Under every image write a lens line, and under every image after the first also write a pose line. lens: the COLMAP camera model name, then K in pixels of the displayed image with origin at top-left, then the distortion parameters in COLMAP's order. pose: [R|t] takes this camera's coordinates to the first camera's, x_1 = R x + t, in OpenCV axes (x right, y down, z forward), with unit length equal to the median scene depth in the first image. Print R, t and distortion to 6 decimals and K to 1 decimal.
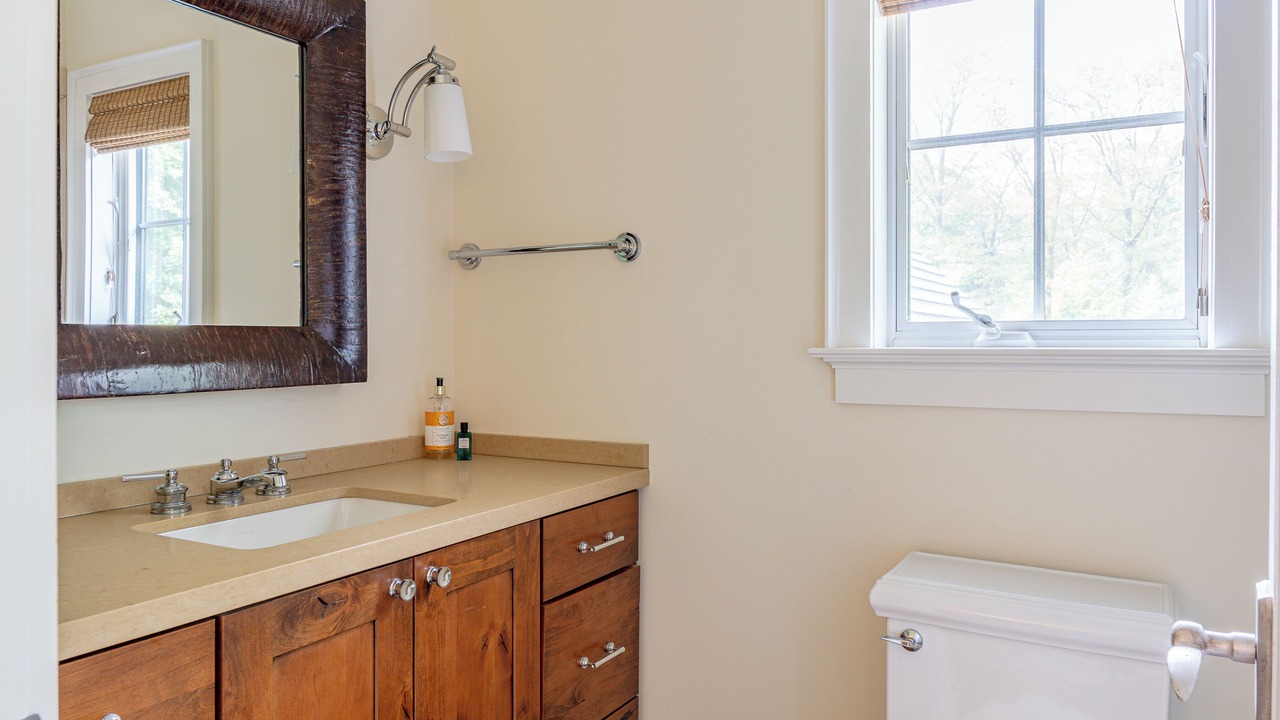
lens RADIAL K [[870.5, 0, 635.2], [0, 870.5, 357.3], [0, 0, 1]] dist [-0.009978, 0.000308]
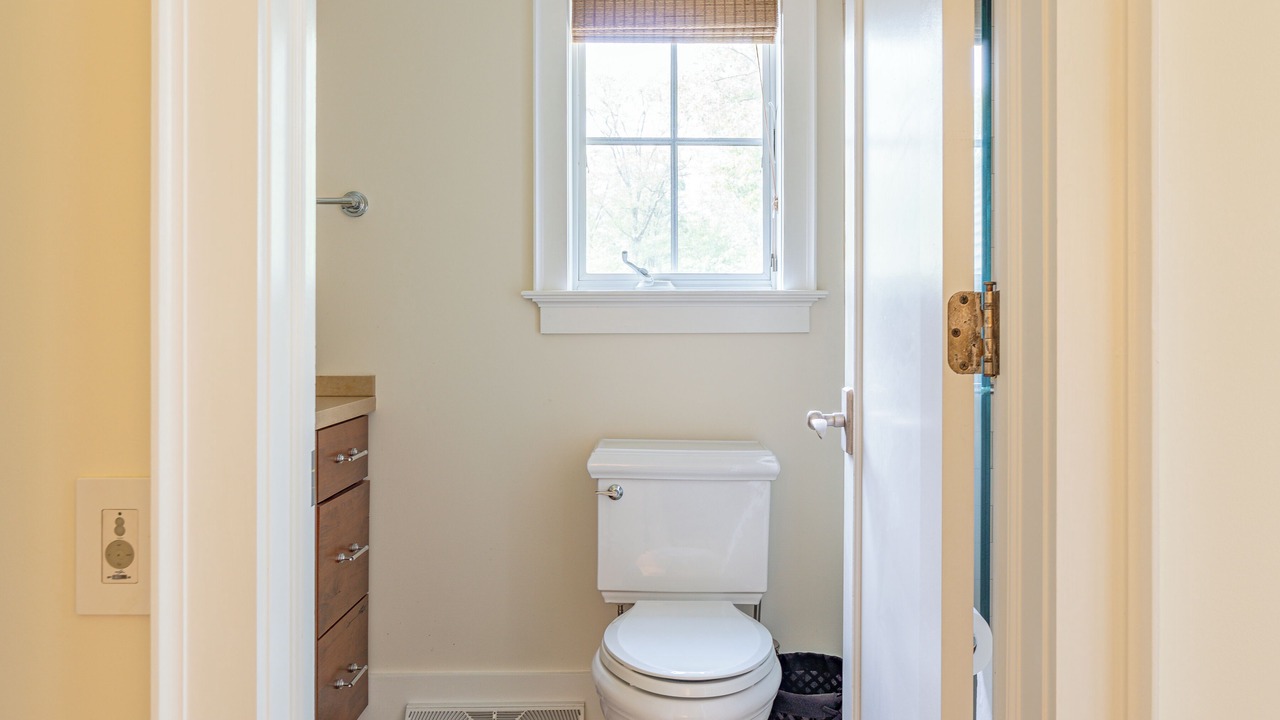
lens RADIAL K [[870.5, 0, 652.7], [0, 870.5, 354.6], [0, 0, 1]] dist [-0.009978, 0.000308]
pose [[0.862830, -0.017838, 0.505179, -0.295004], [0.010168, 0.999787, 0.017936, 0.064548], [-0.505391, -0.010339, 0.862828, -0.221331]]
